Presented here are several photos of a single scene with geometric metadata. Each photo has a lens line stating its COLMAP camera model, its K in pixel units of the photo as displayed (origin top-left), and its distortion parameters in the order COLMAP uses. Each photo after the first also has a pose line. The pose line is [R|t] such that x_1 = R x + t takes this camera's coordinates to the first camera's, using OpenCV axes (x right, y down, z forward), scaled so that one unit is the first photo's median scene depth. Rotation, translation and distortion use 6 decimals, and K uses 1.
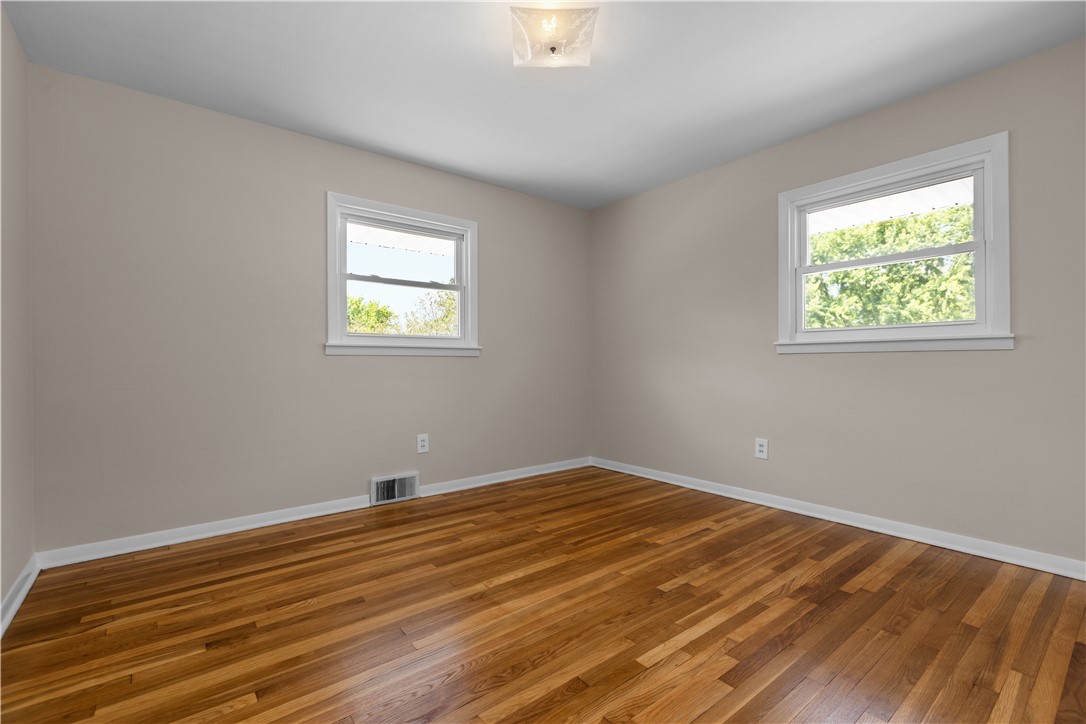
lens RADIAL K [[487.7, 0, 543.8], [0, 487.7, 363.7], [0, 0, 1]] dist [-0.000128, -0.000167]
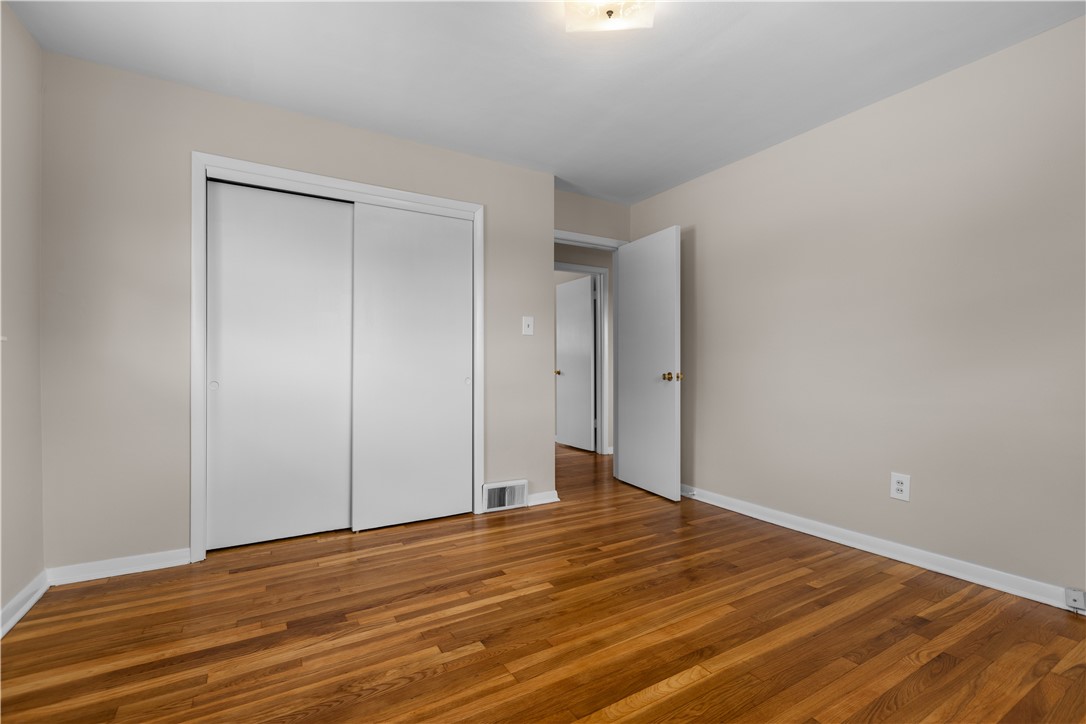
lens RADIAL K [[487.7, 0, 541.1], [0, 487.7, 362.0], [0, 0, 1]] dist [-0.000128, -0.000167]
pose [[-0.991094, 0.005915, 0.133032, 0.030930], [0.005911, 0.999982, -0.000424, -0.018522], [-0.133032, 0.000366, -0.991112, 1.964694]]
